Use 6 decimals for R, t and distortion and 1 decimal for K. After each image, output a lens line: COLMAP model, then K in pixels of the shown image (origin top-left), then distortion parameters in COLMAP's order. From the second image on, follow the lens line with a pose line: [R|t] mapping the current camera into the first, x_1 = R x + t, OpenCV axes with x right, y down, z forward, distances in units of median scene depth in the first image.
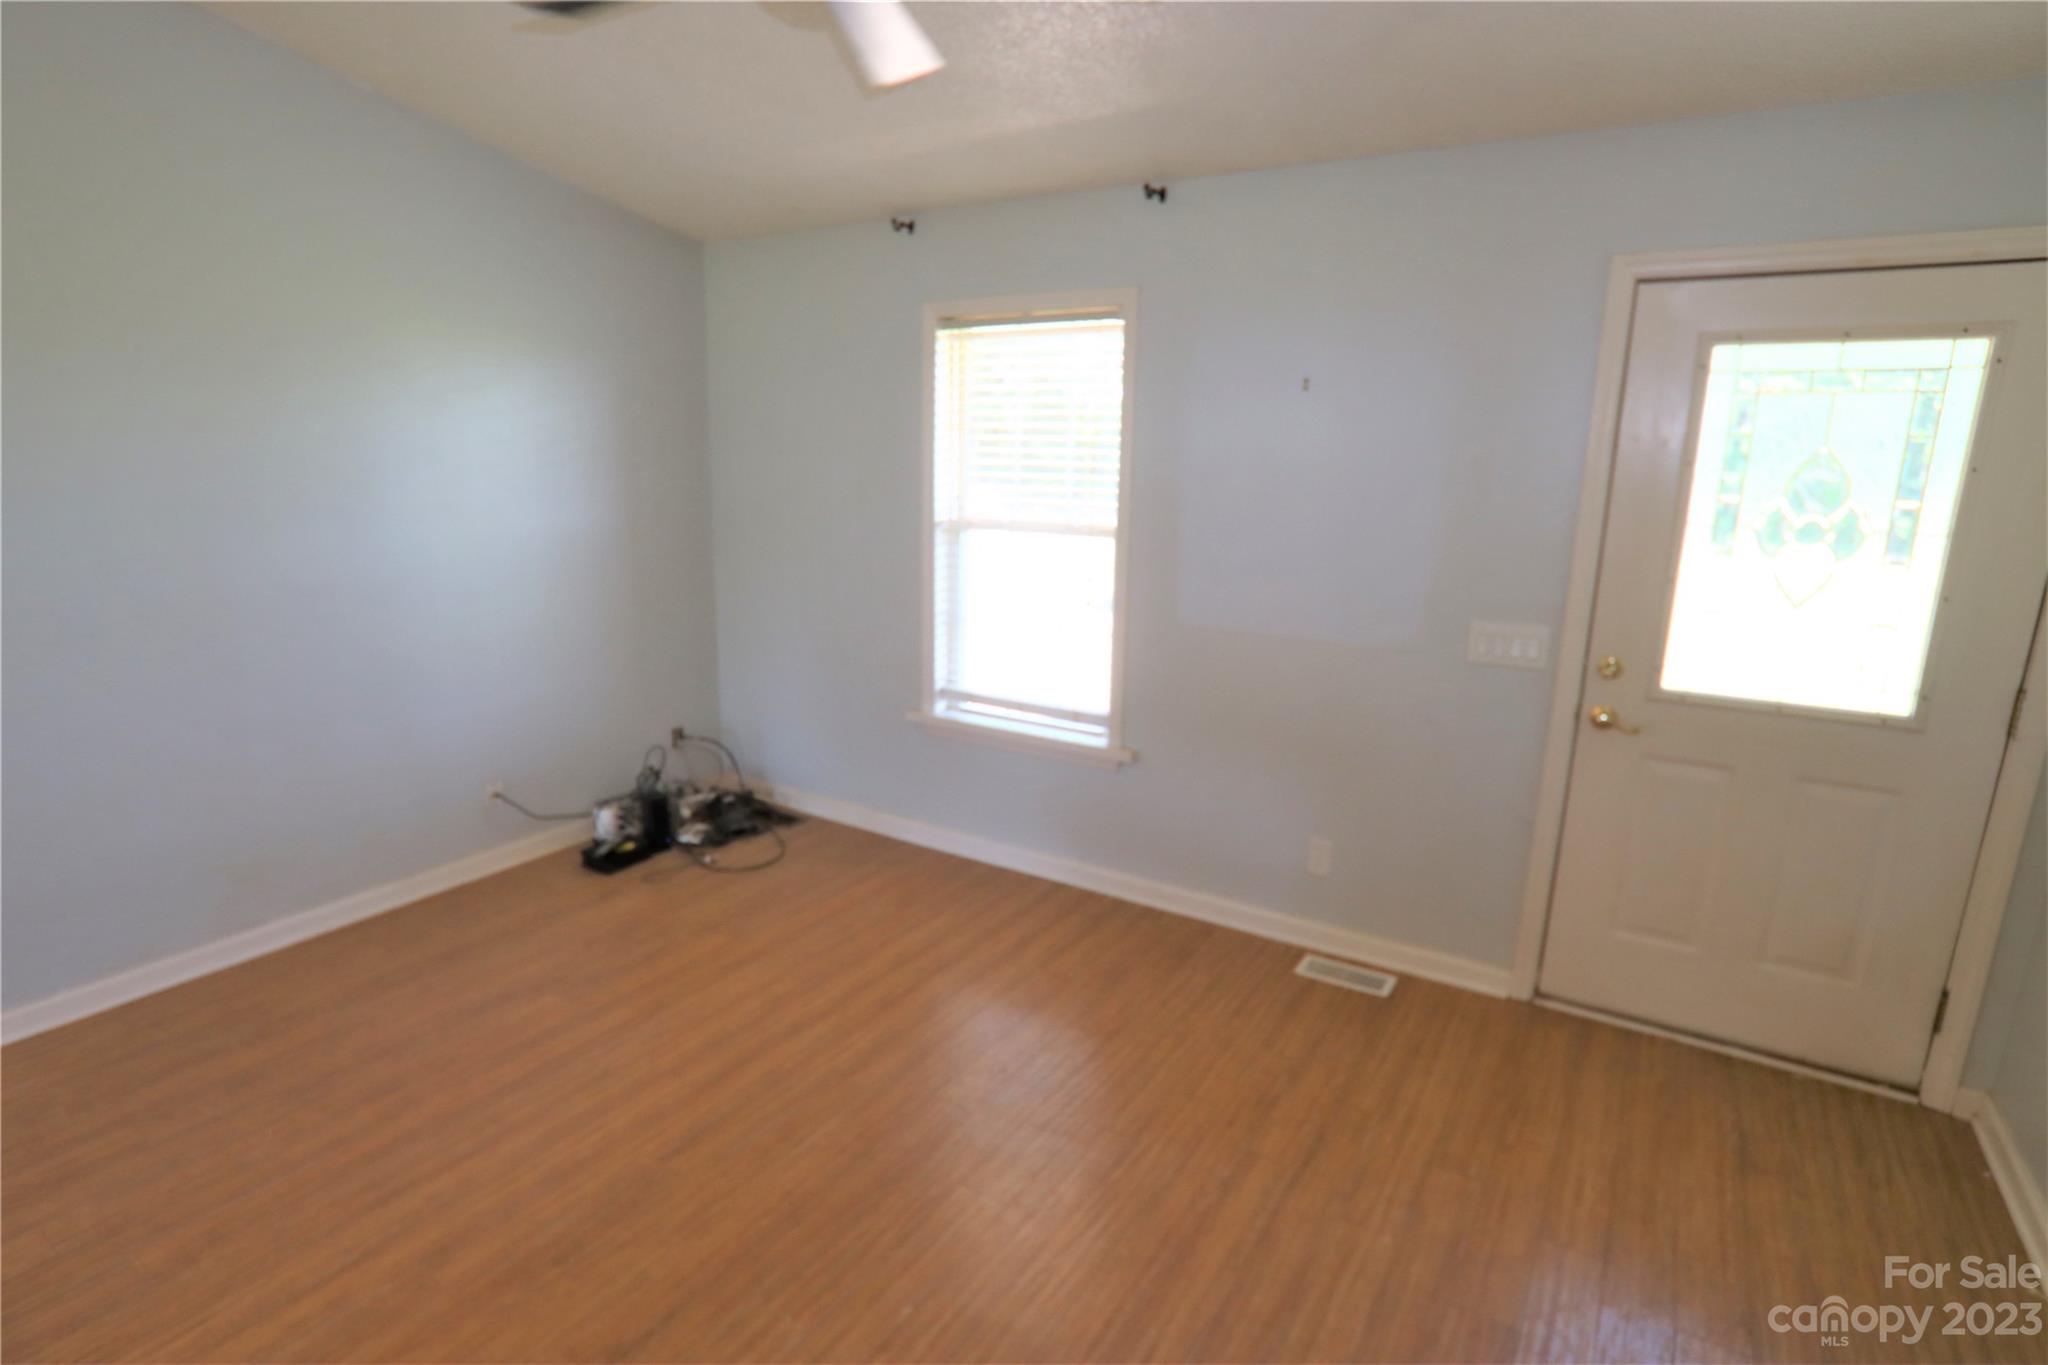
lens RADIAL K [[1041.0, 0, 1011.9], [0, 1041.0, 685.2], [0, 0, 1]] dist [-0.062466, 0.019873]
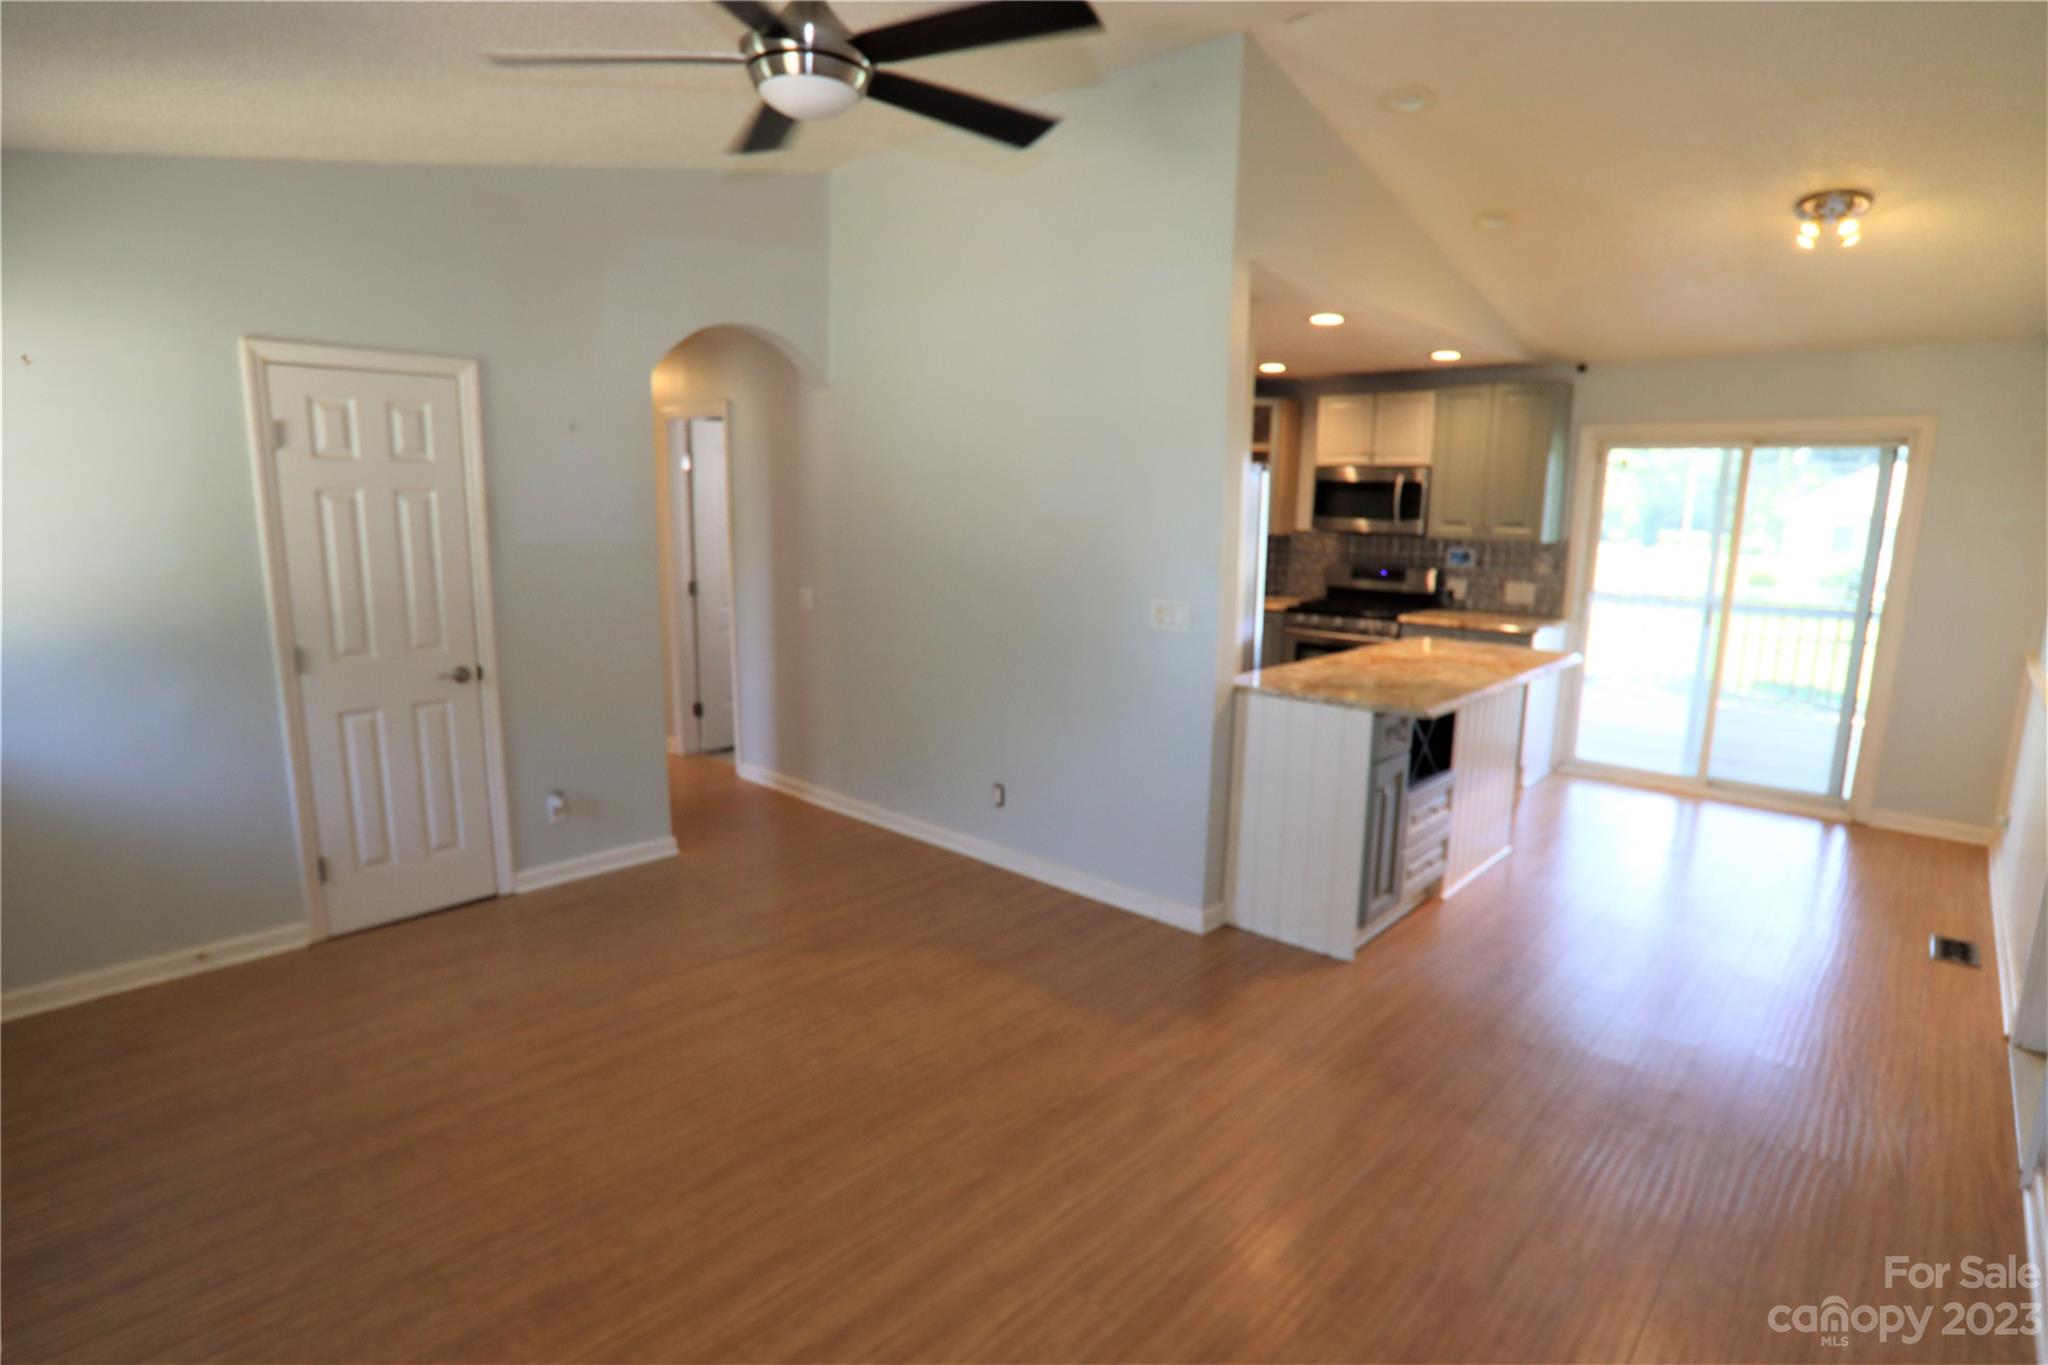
lens RADIAL K [[1041.0, 0, 1003.8], [0, 1041.0, 688.2], [0, 0, 1]] dist [-0.062466, 0.019873]
pose [[-0.982353, -0.056579, 0.178276, -0.359486], [0.019423, 0.917139, 0.398094, -0.279267], [-0.186027, 0.394531, -0.899855, 1.219072]]
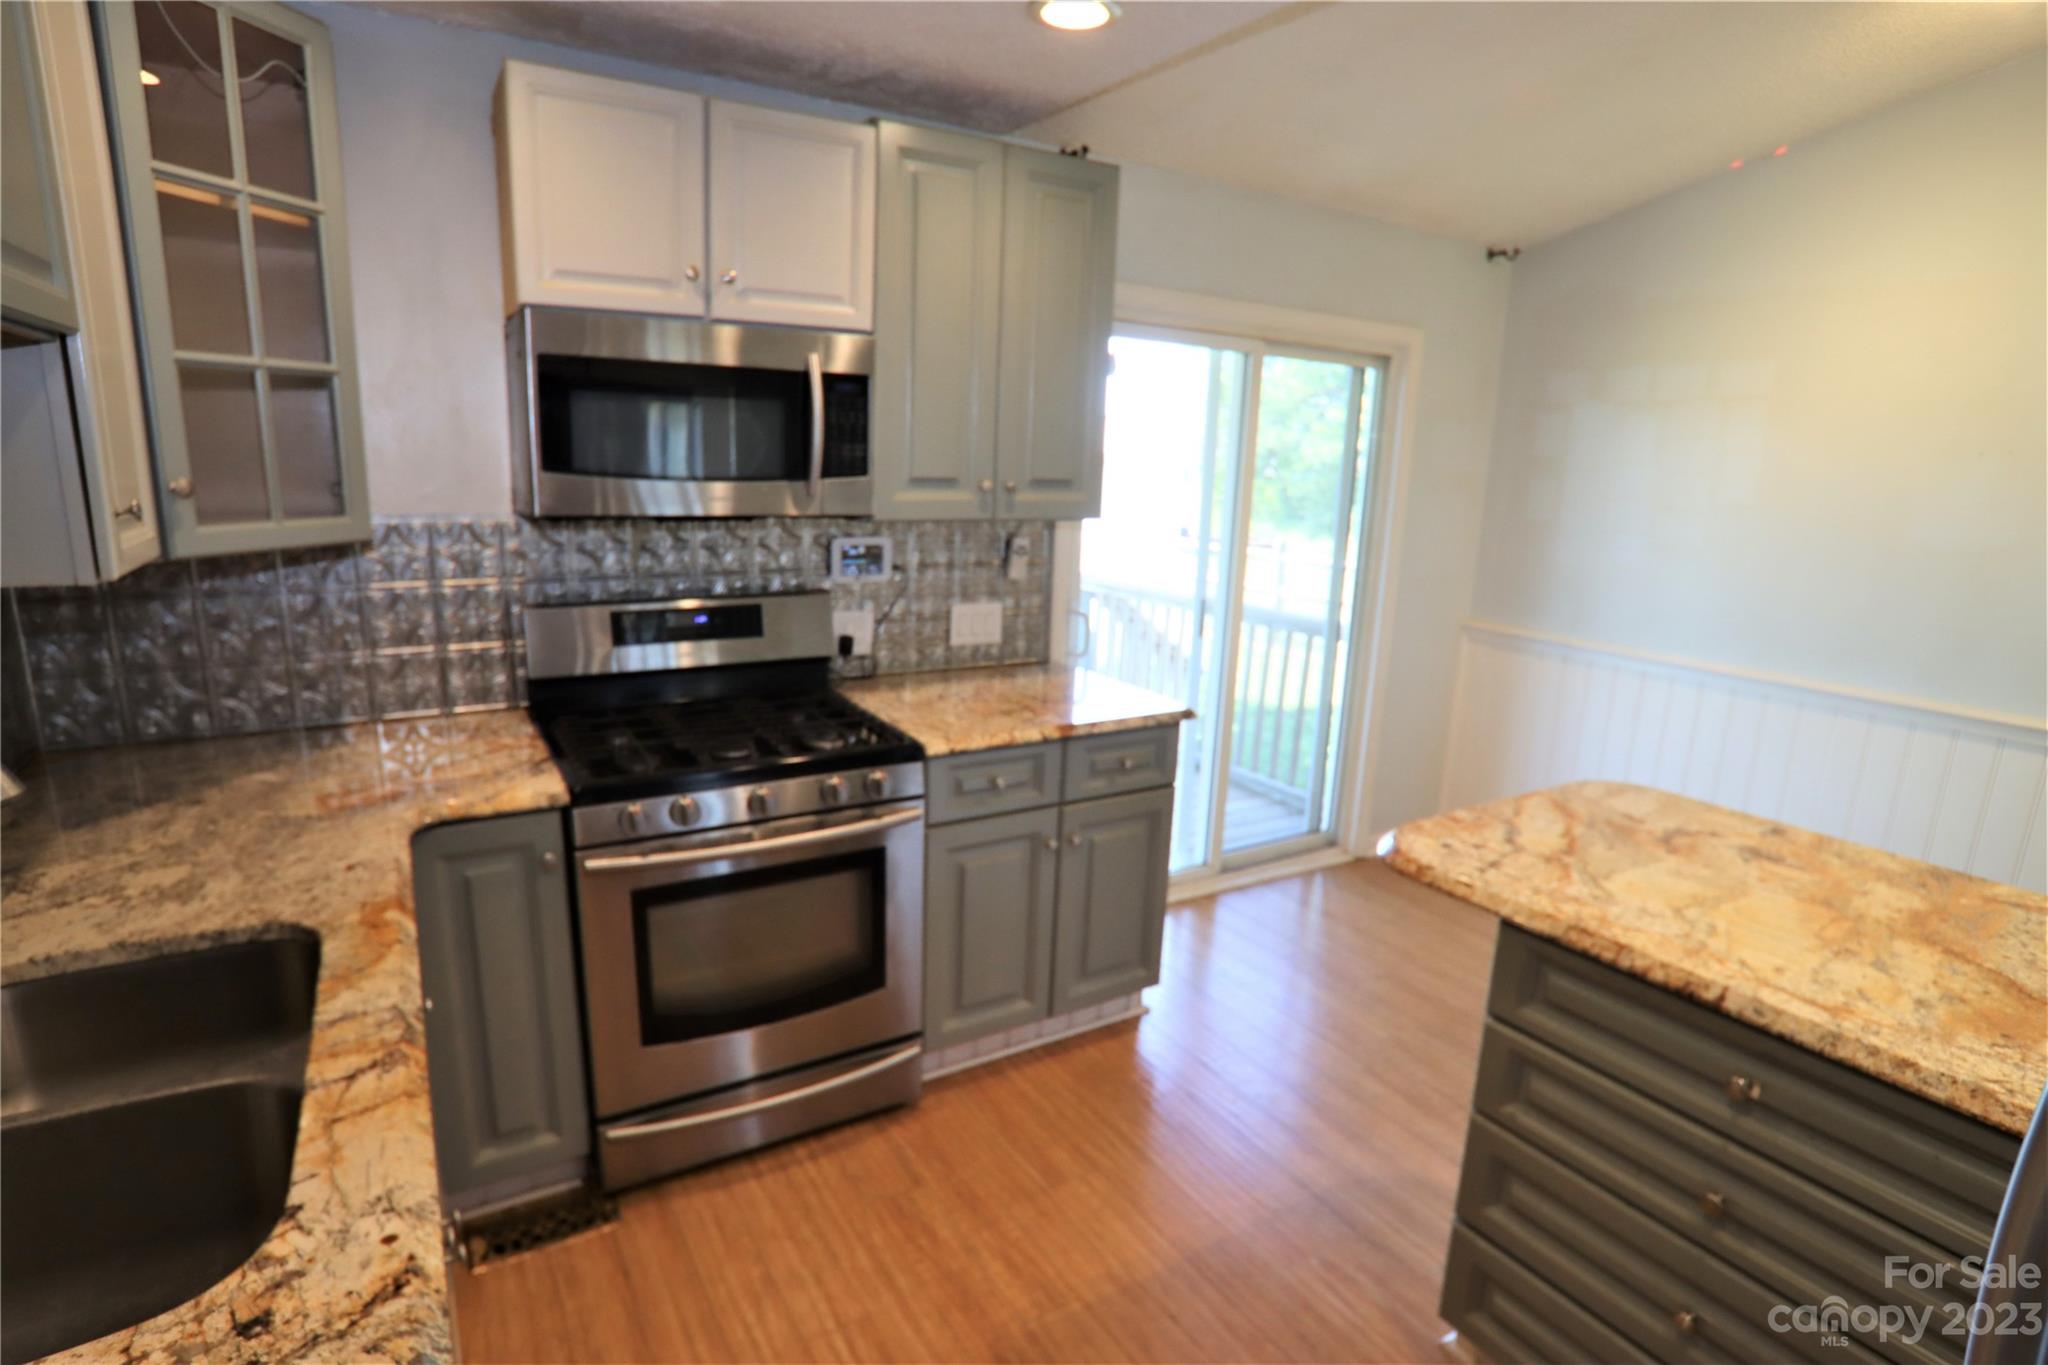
lens RADIAL K [[1041.0, 0, 999.8], [0, 1041.0, 696.3], [0, 0, 1]] dist [-0.062466, 0.019873]
pose [[-0.453535, 0.178356, -0.873210, -0.138916], [-0.238328, 0.919819, 0.311661, 0.097773], [0.858782, 0.349460, -0.374662, -0.342304]]
